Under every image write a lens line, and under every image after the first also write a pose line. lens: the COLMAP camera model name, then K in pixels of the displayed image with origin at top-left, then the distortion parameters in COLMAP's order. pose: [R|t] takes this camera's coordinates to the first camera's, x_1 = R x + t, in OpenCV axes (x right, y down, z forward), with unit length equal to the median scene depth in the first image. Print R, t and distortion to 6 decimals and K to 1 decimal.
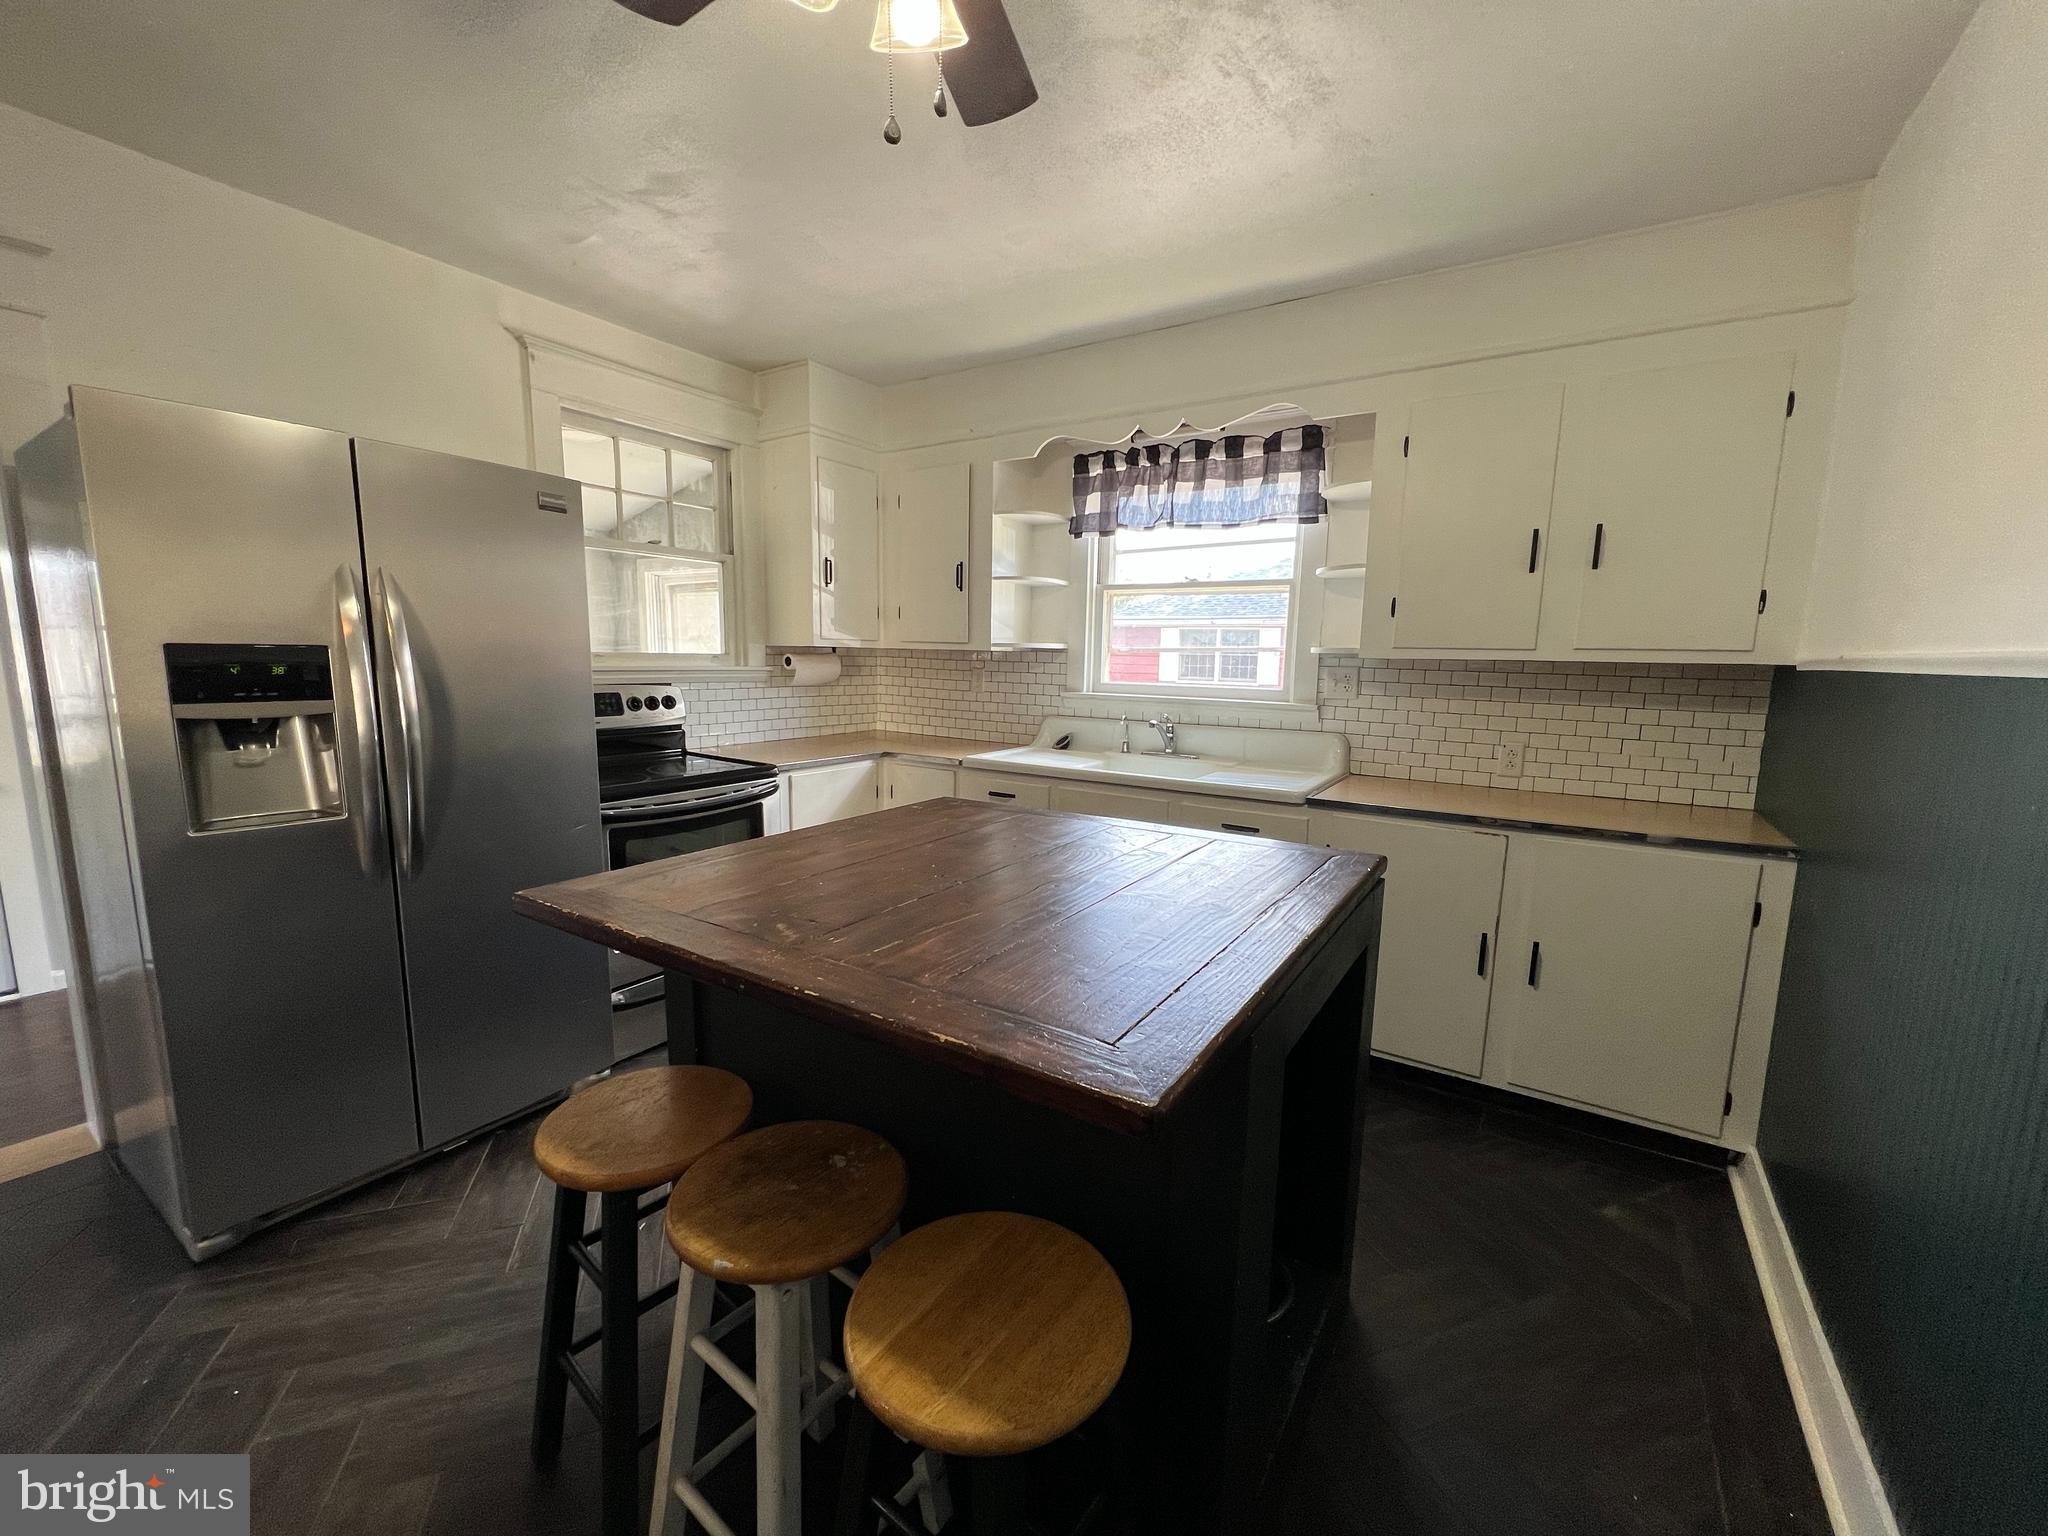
lens RADIAL K [[820.7, 0, 1028.0], [0, 820.7, 771.2], [0, 0, 1]] dist [-0.003907, 0.000607]
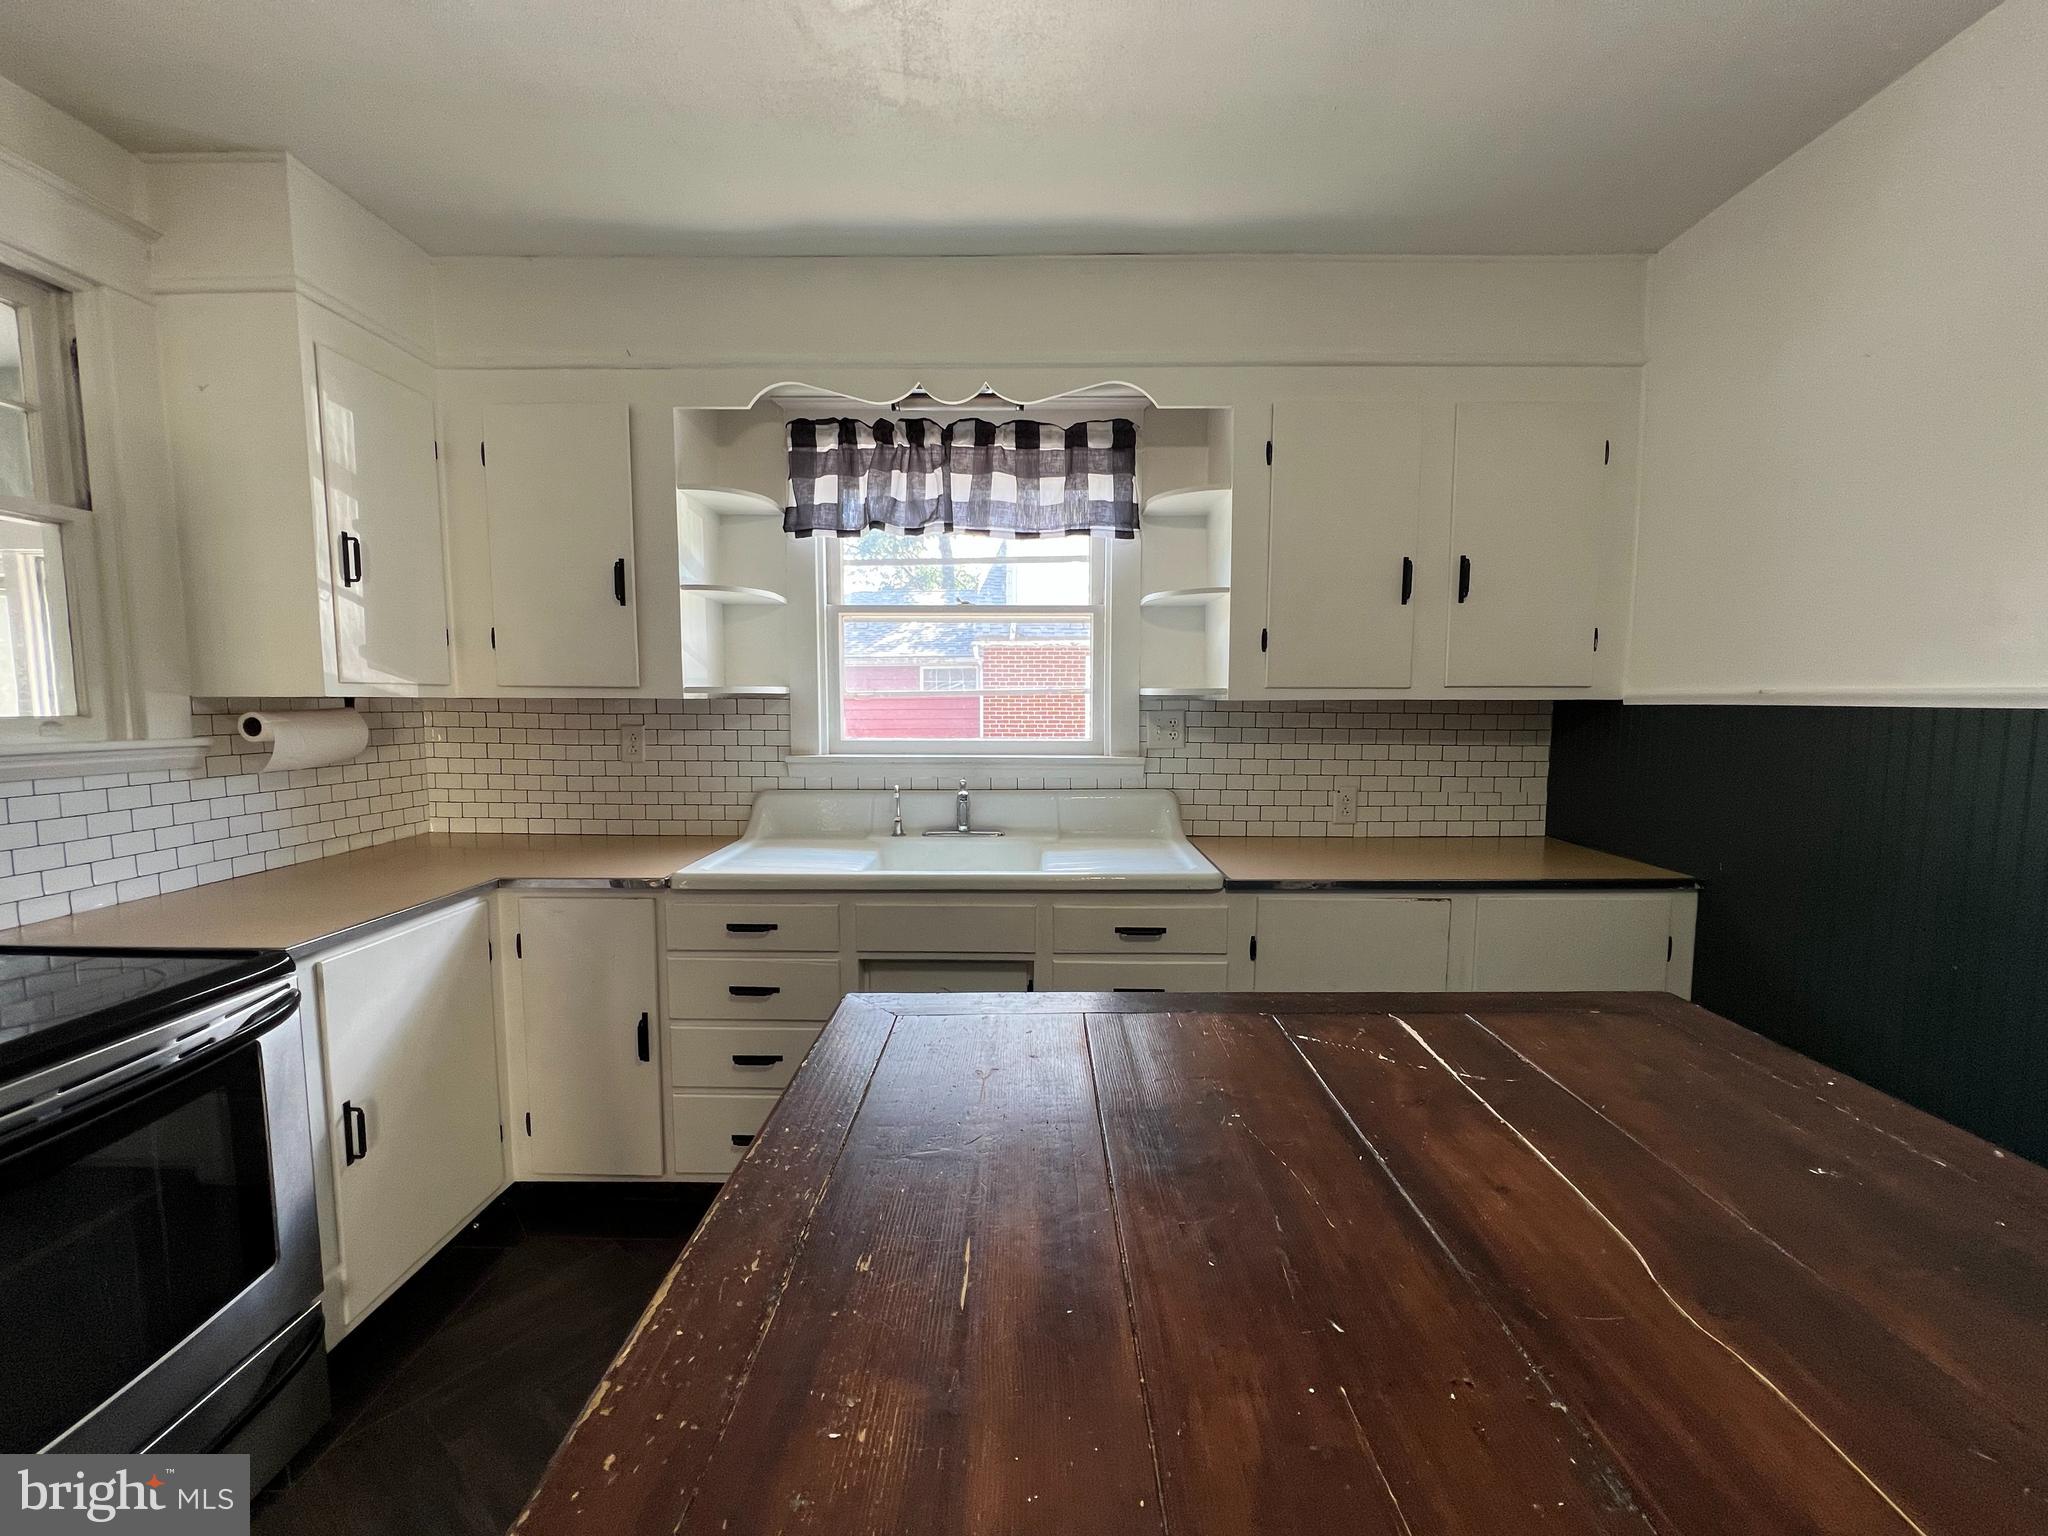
lens RADIAL K [[826.5, 0, 1030.5], [0, 826.5, 769.9], [0, 0, 1]] dist [-0.002021, 0.001041]
pose [[0.842438, -0.064663, 0.534900, -0.171250], [0.091619, 0.995506, -0.023949, -0.052875], [-0.530947, 0.069183, 0.844576, 0.322671]]
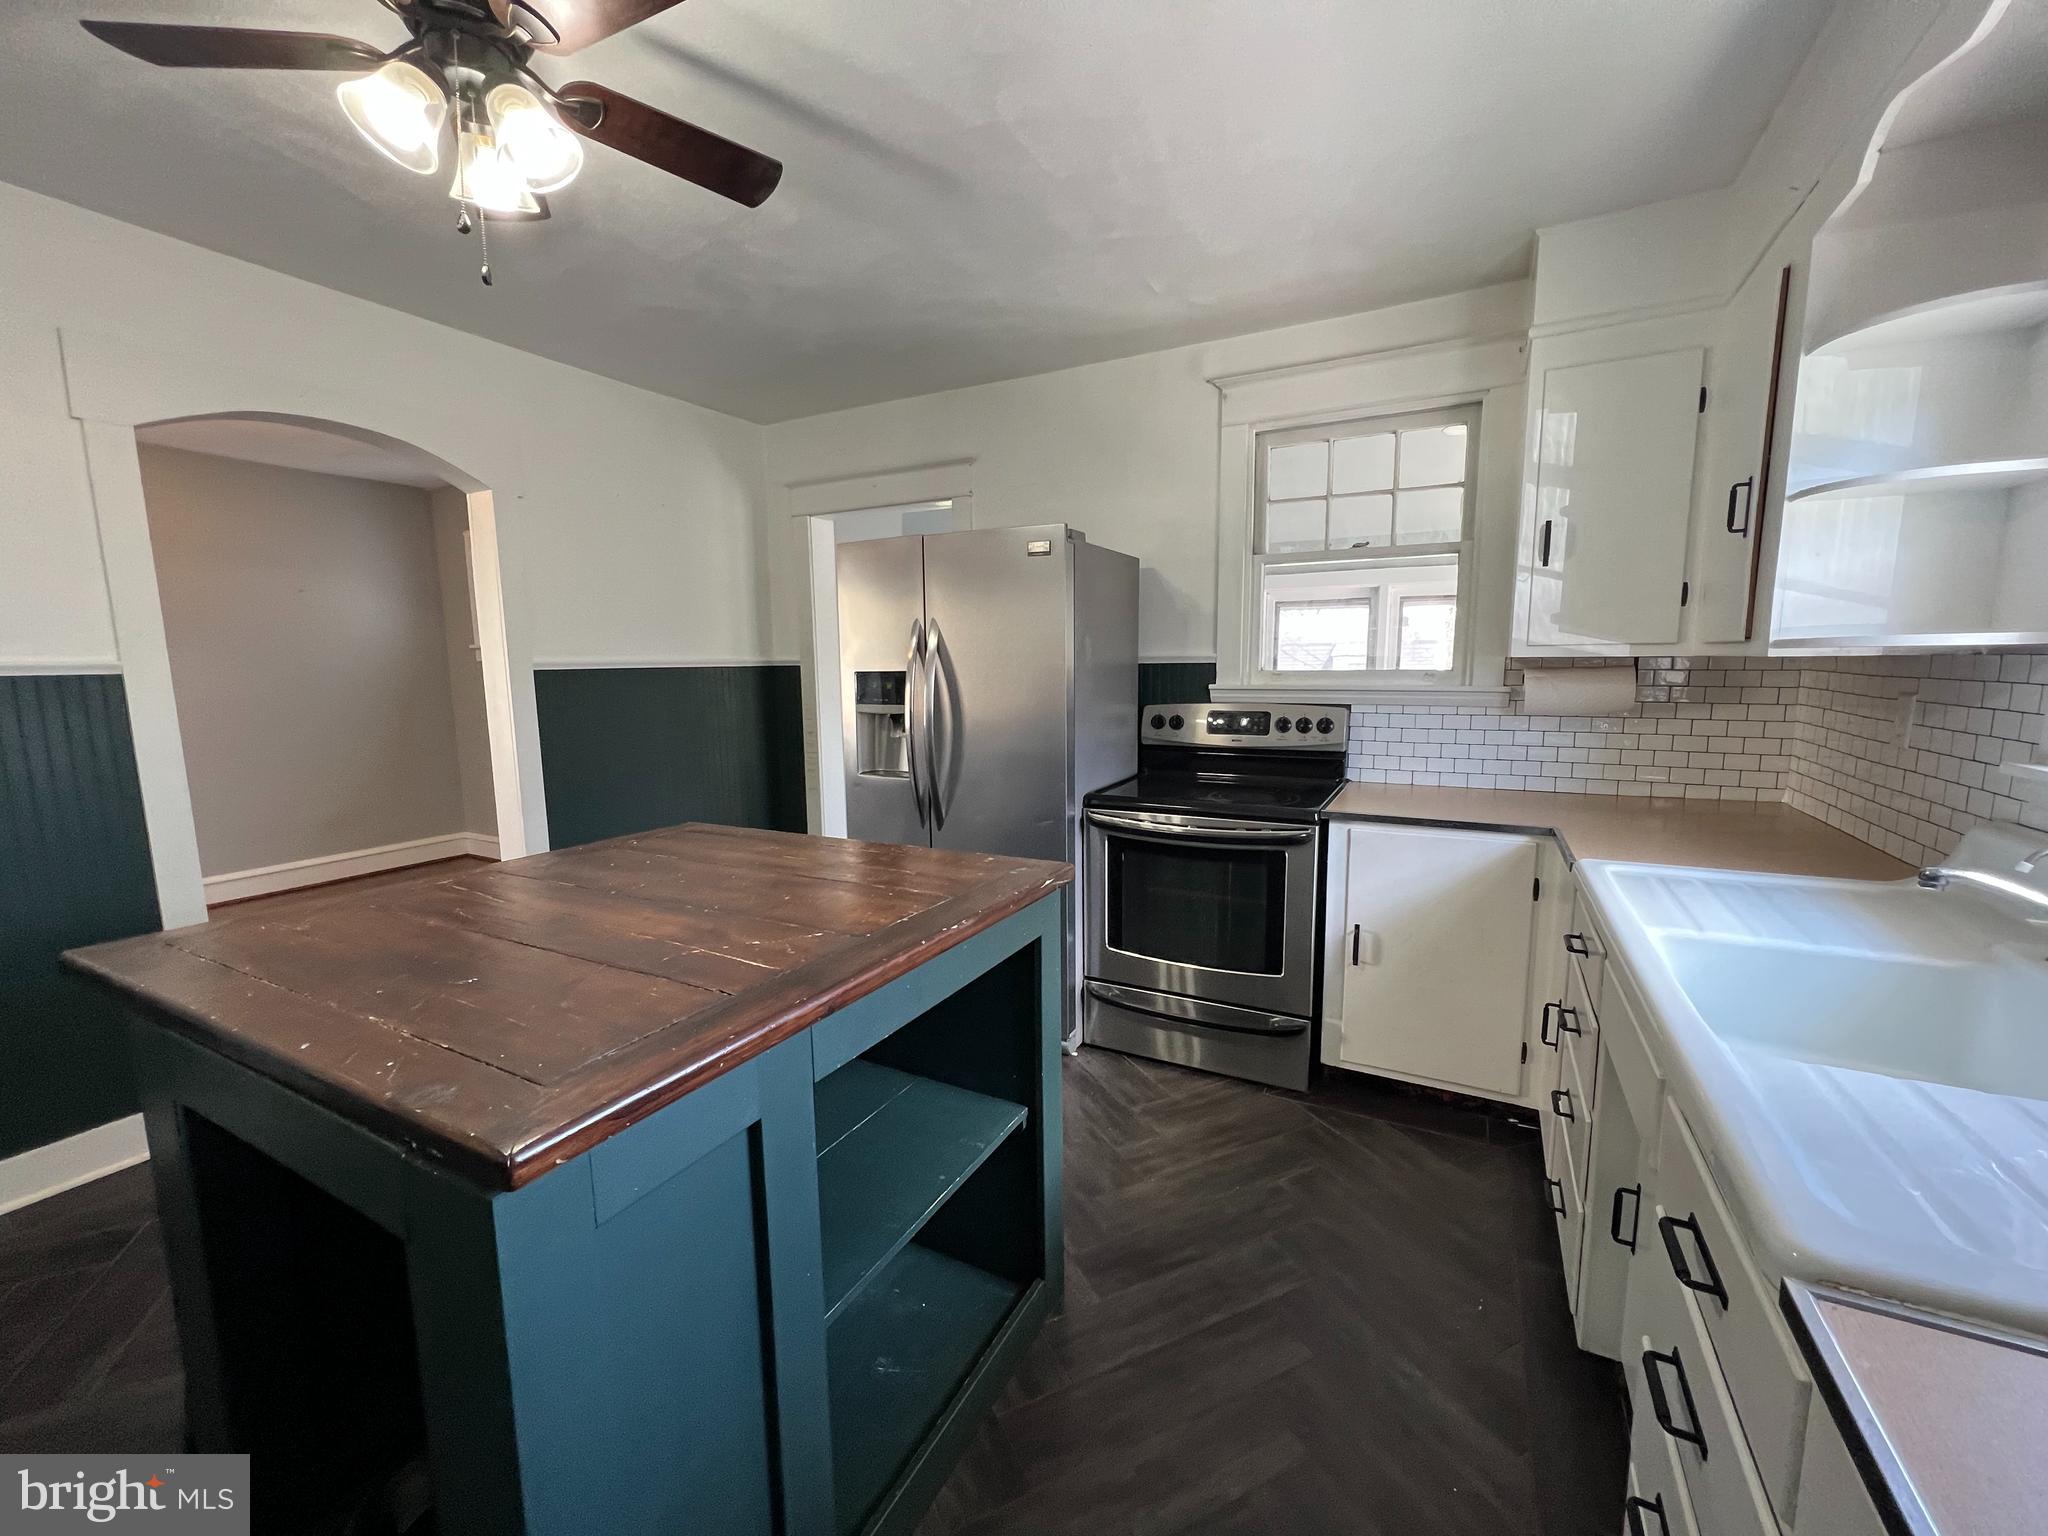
lens RADIAL K [[826.5, 0, 1021.8], [0, 826.5, 768.0], [0, 0, 1]] dist [-0.002021, 0.001041]
pose [[0.086302, 0.106830, -0.990525, 0.403257], [-0.129458, 0.987007, 0.095171, -0.076767], [0.987822, 0.120018, 0.099011, 0.558407]]
